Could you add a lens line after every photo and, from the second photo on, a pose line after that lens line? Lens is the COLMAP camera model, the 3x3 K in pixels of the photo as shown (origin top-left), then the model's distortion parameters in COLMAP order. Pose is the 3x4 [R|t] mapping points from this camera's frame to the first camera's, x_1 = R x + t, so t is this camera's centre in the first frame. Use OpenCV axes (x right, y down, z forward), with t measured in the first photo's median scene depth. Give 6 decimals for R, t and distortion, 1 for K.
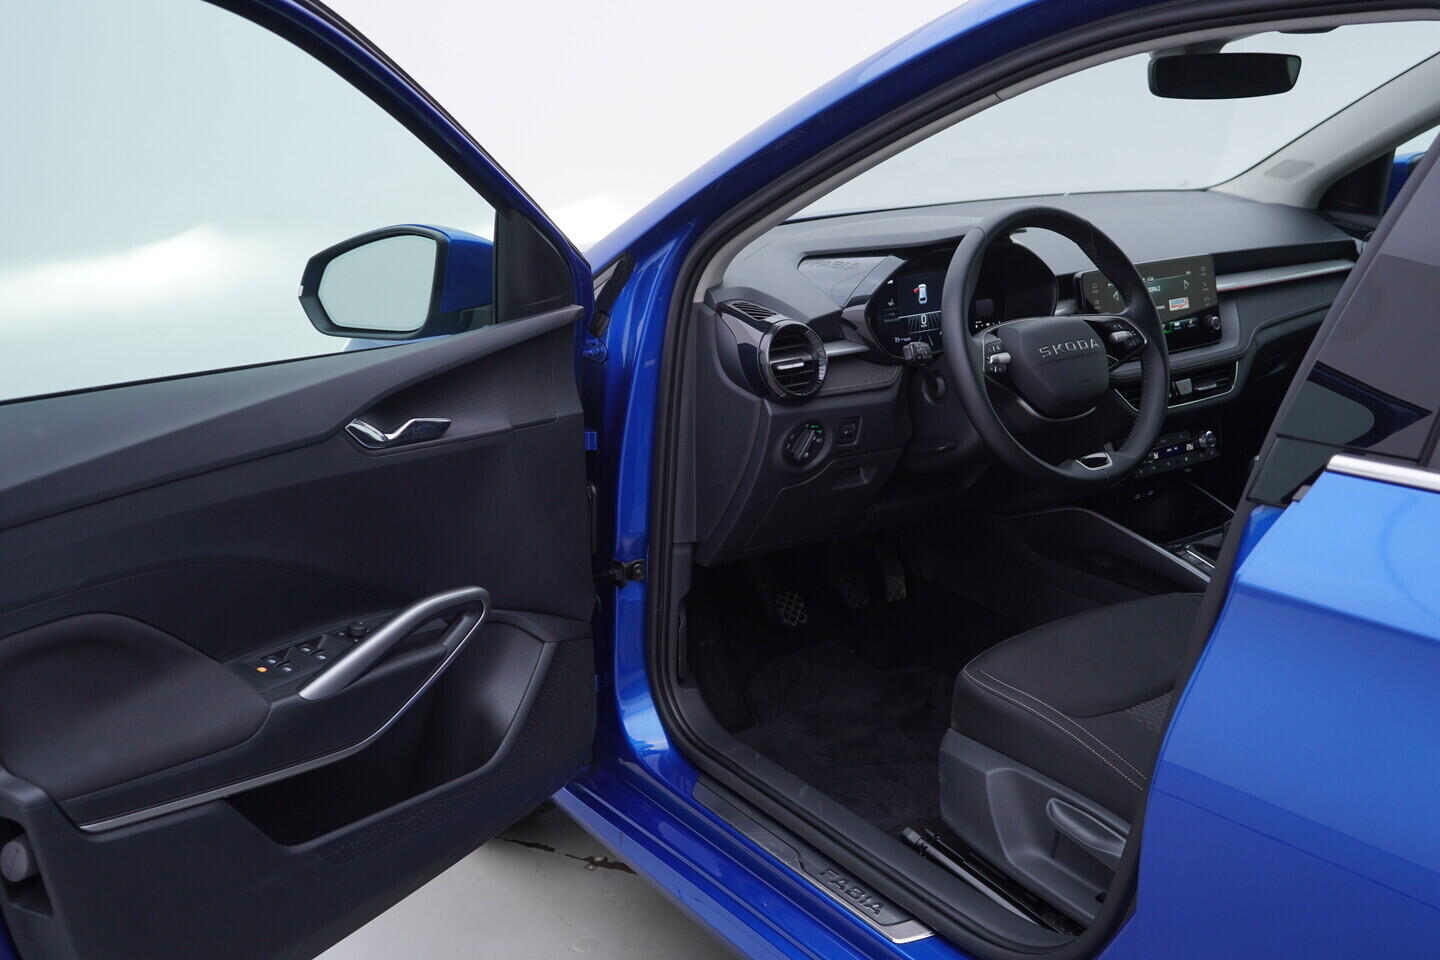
lens RADIAL K [[1463.6, 0, 720.0], [0, 1463.6, 480.0], [0, 0, 1]] dist [-0.020264, 0.013858]
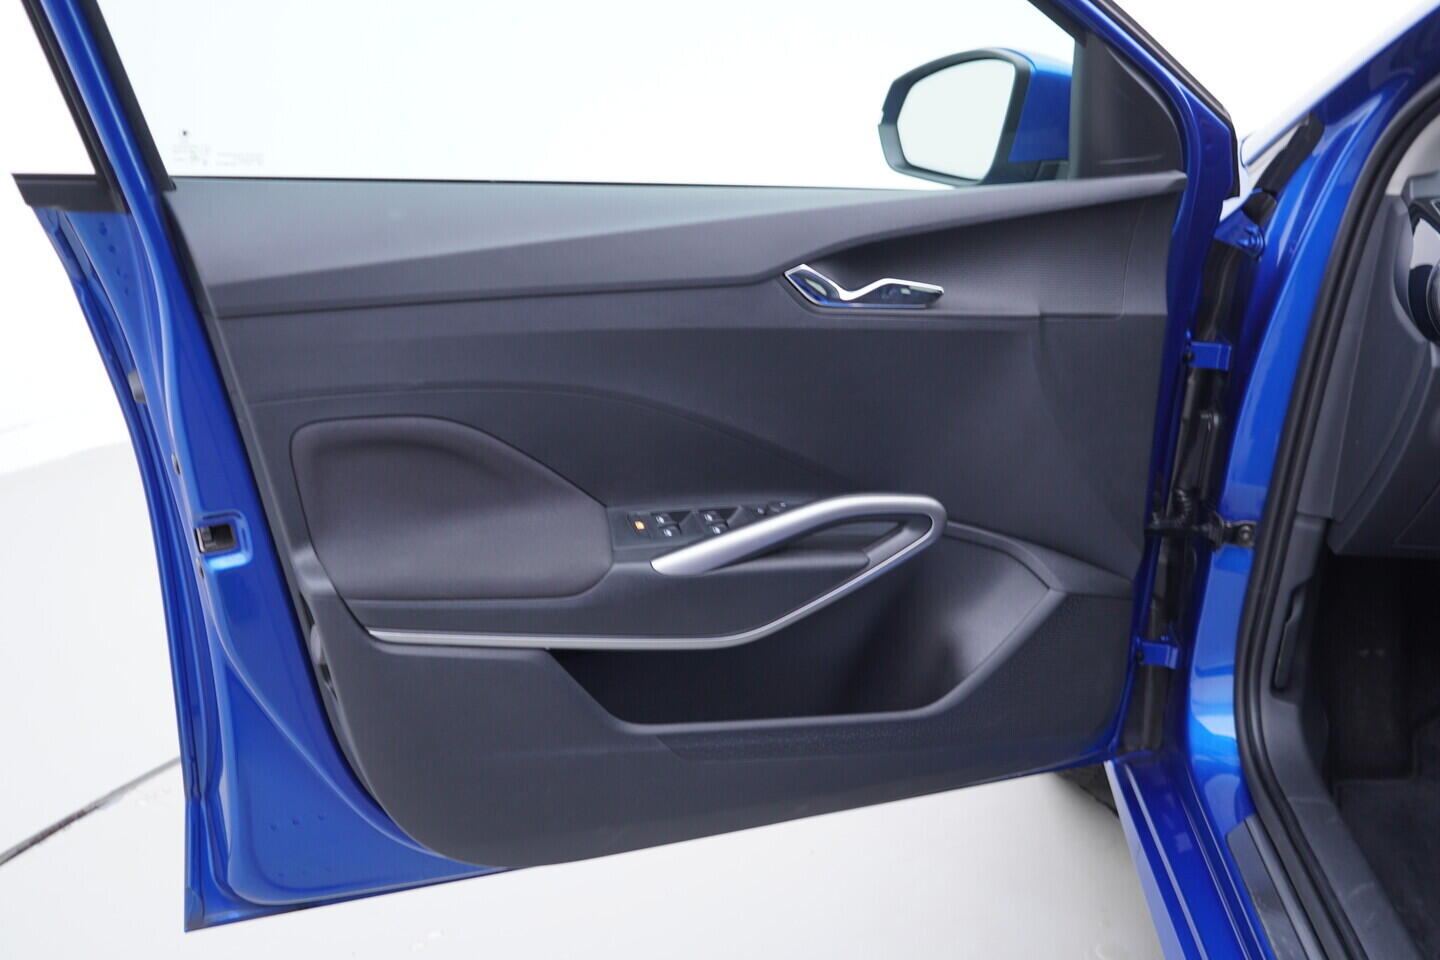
lens RADIAL K [[1463.6, 0, 720.0], [0, 1463.6, 480.0], [0, 0, 1]] dist [-0.020264, 0.013858]
pose [[0.778836, 0.242247, -0.578559, 0.178029], [-0.190196, 0.970190, 0.150191, -0.031005], [0.597695, -0.006934, 0.801693, 0.235136]]
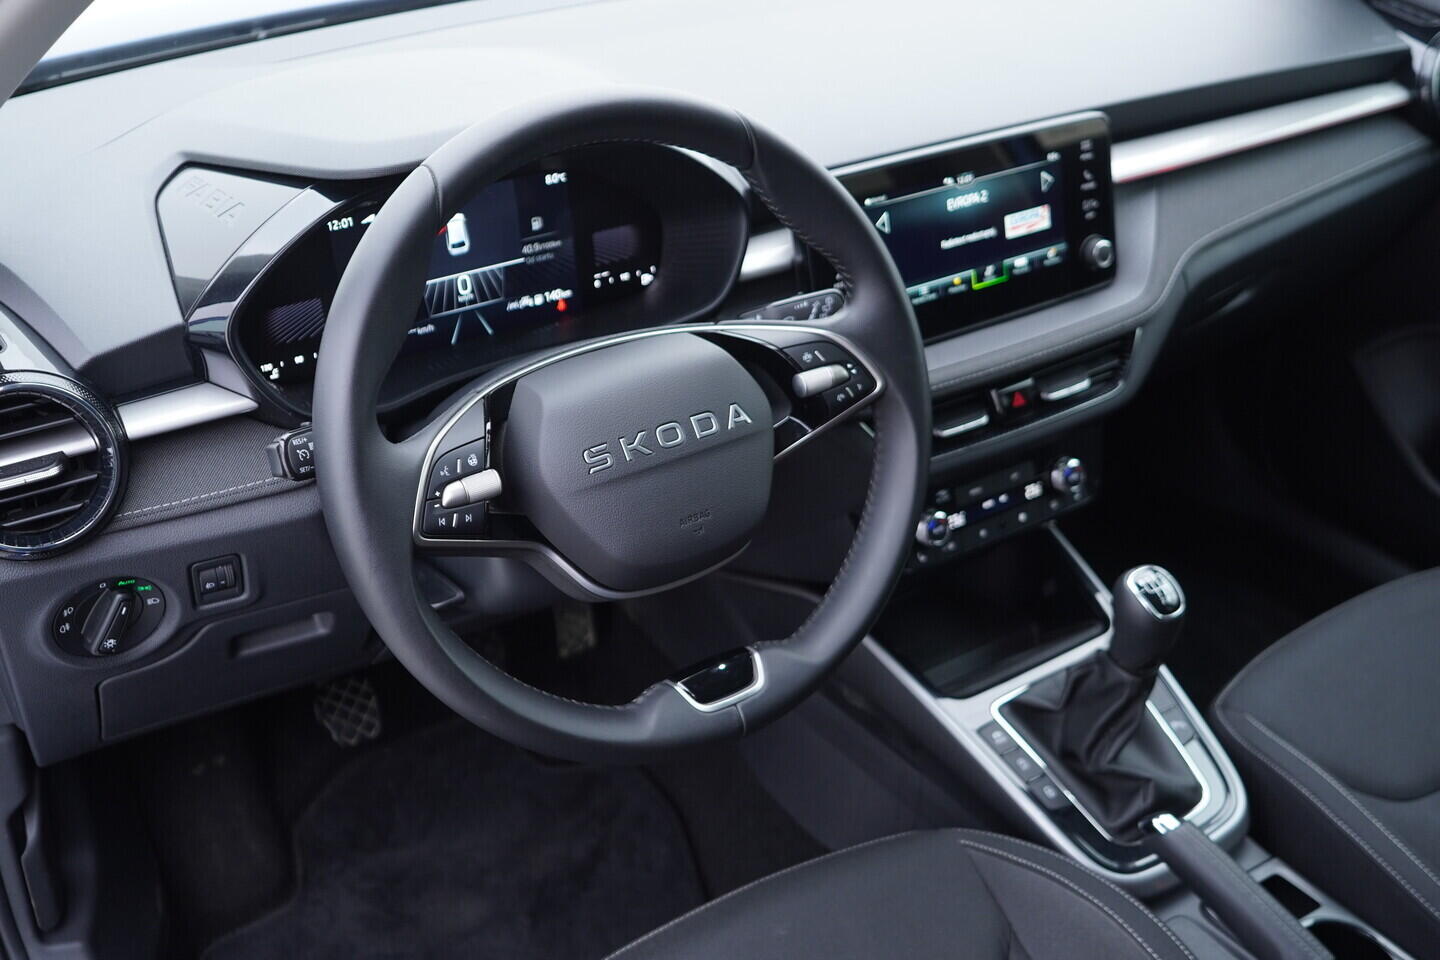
lens RADIAL K [[1463.6, 0, 720.0], [0, 1463.6, 480.0], [0, 0, 1]] dist [-0.020264, 0.013858]
pose [[0.999290, 0.022475, -0.030223, 0.265722], [-0.014722, 0.971687, 0.235813, -0.179808], [0.034667, -0.235201, 0.971328, 0.567551]]
